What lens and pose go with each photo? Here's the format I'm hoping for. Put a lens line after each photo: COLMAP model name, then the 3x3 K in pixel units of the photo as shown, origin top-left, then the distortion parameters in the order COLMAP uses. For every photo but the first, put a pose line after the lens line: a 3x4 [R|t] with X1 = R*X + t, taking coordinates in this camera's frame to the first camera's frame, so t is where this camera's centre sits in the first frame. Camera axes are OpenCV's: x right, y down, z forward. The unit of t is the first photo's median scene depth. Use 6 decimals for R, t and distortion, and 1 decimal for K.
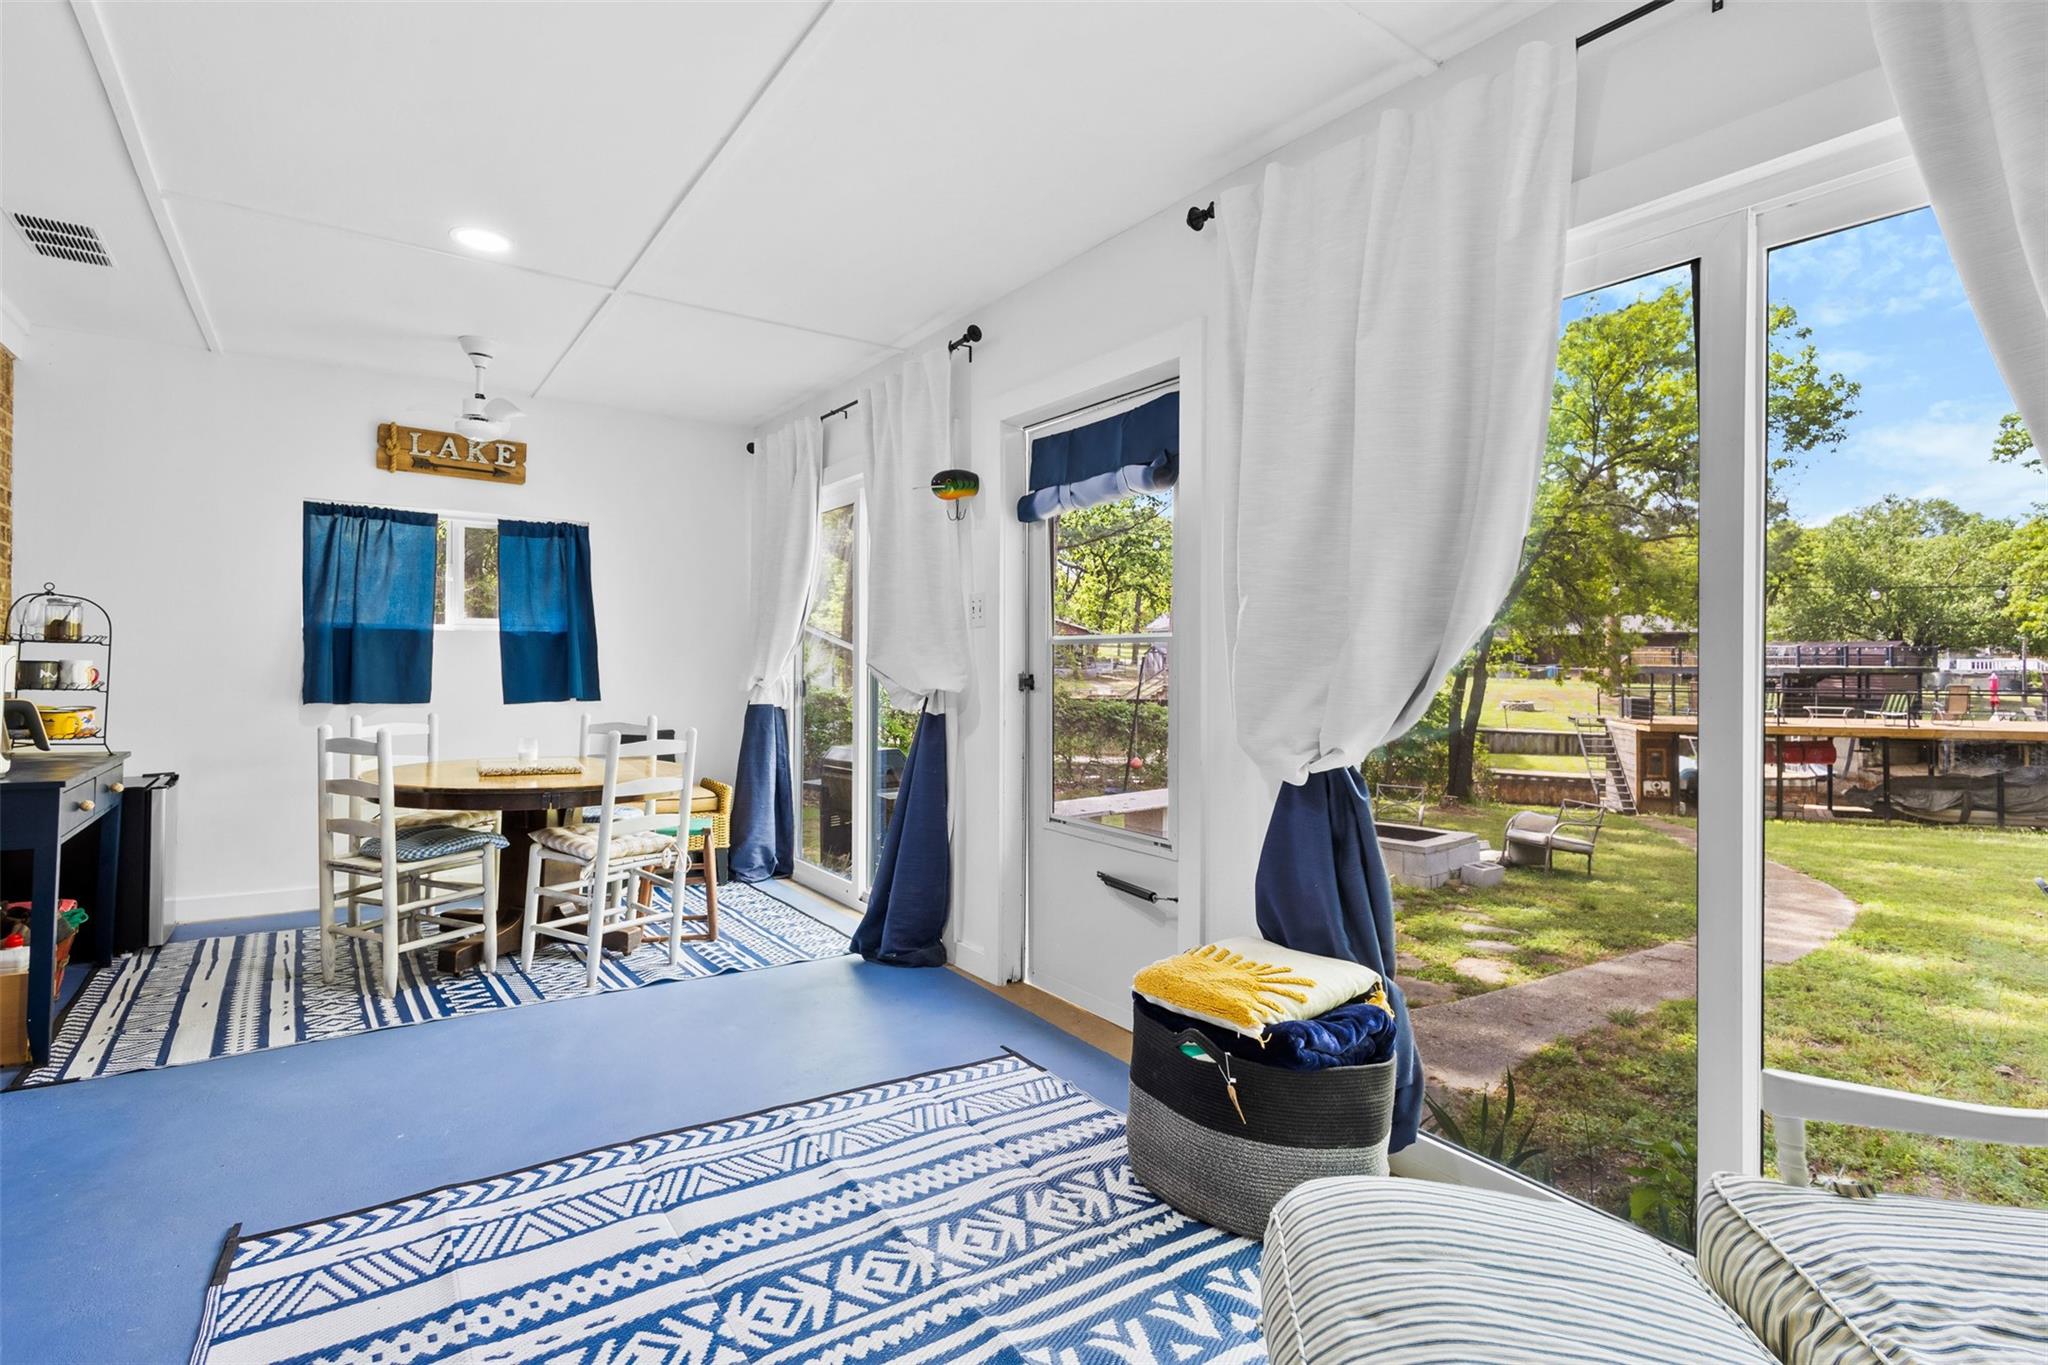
lens RADIAL K [[953.5, 0, 1024.3], [0, 953.5, 661.1], [0, 0, 1]] dist [0.007042, 0.000306]
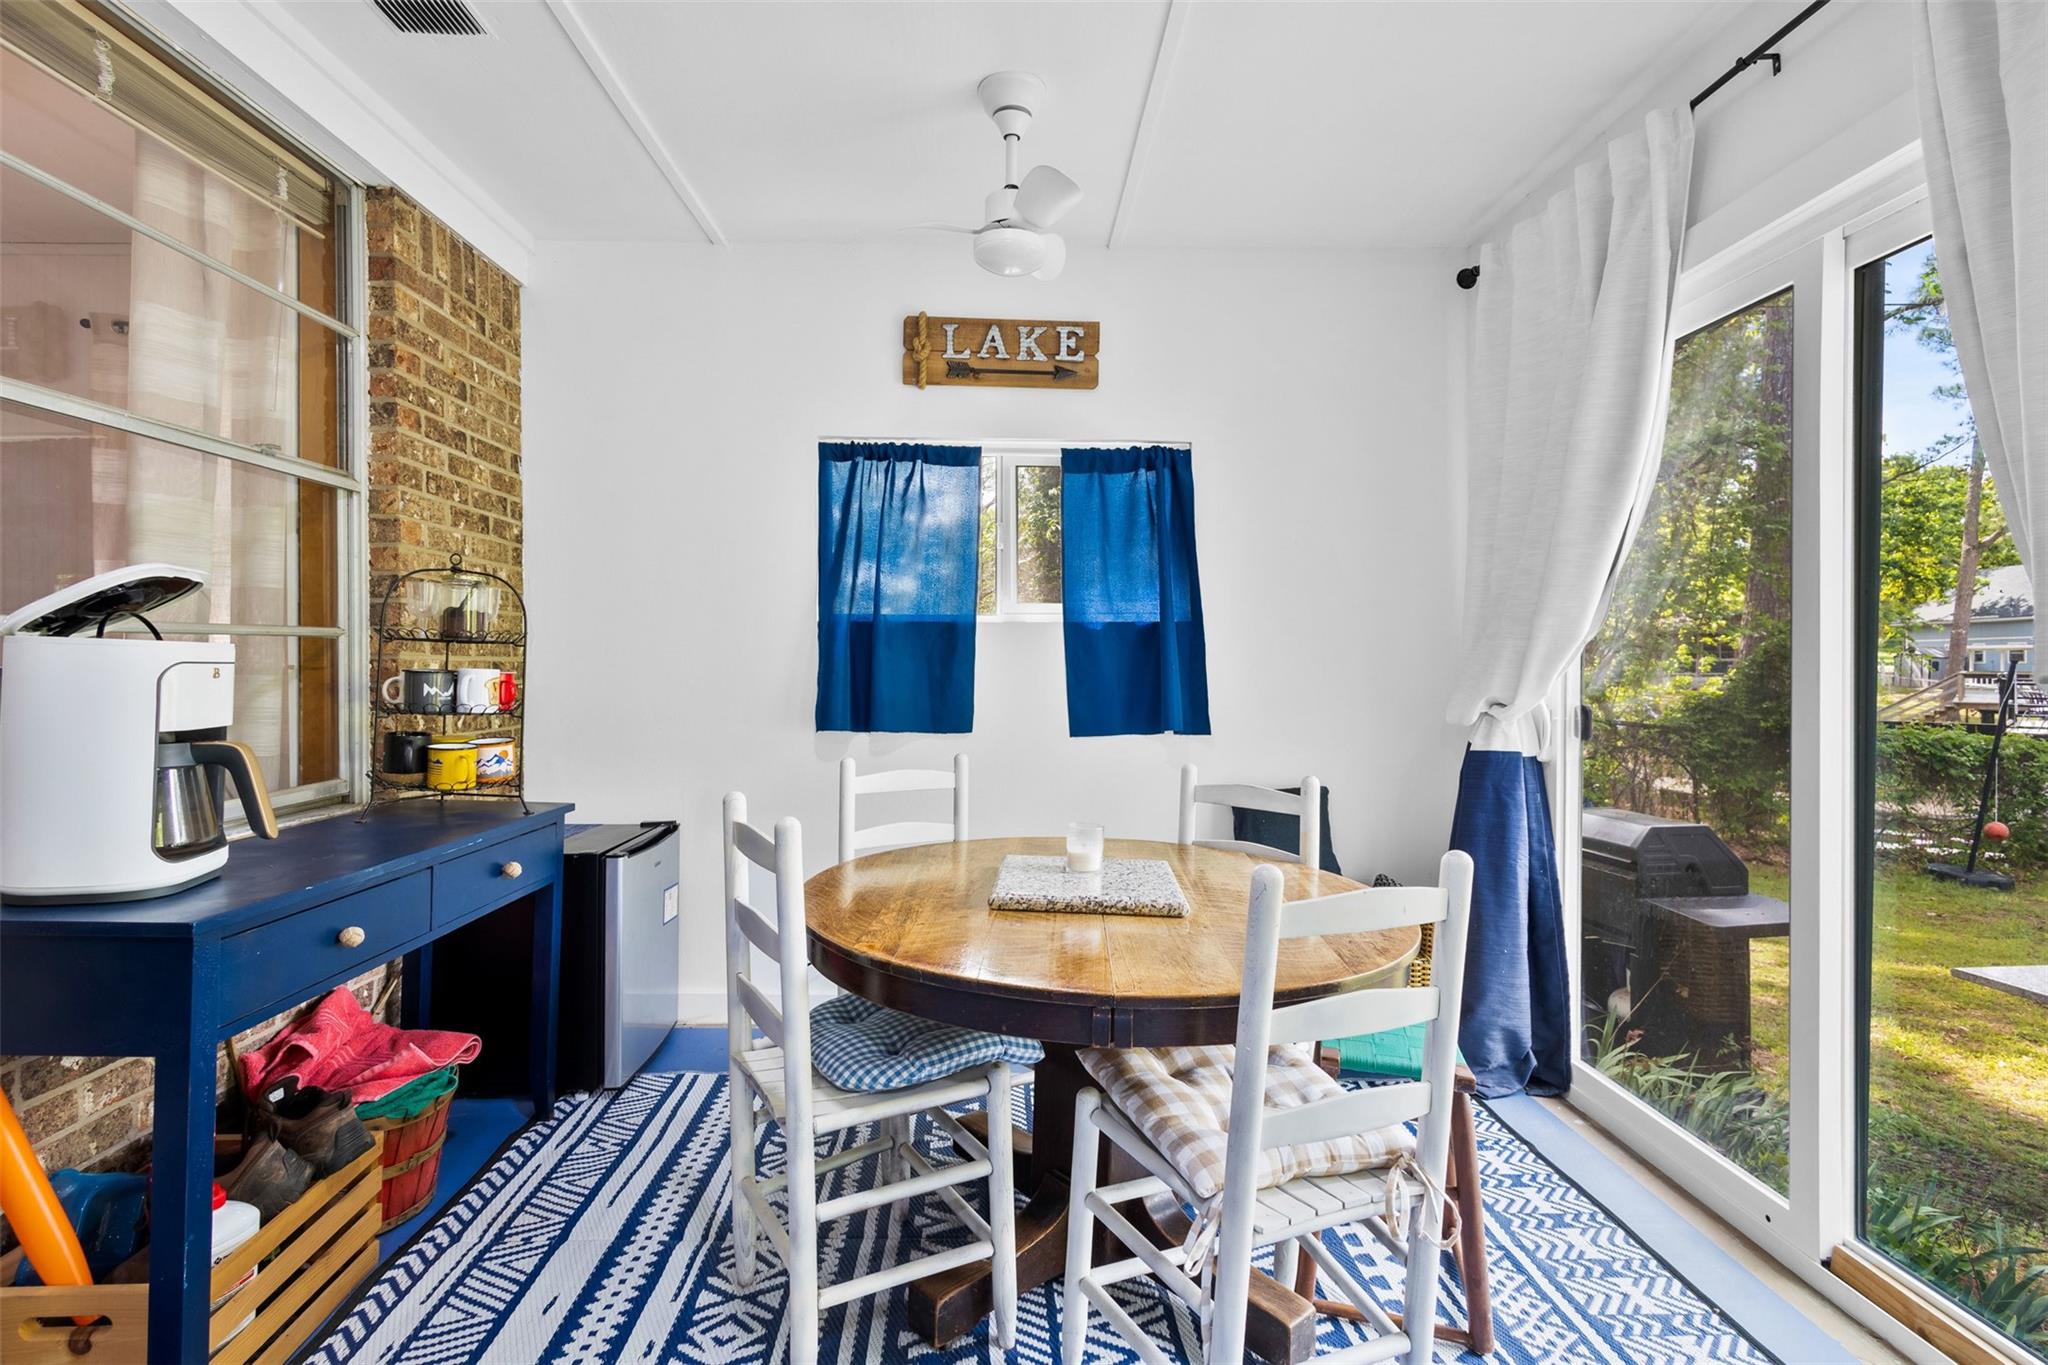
lens RADIAL K [[953.5, 0, 1024.3], [0, 953.5, 661.1], [0, 0, 1]] dist [0.007042, 0.000306]
pose [[0.827462, -0.006973, -0.561479, -0.221259], [0.002471, 0.999958, -0.008778, 0.000114], [0.561517, 0.005876, 0.827444, 0.475663]]
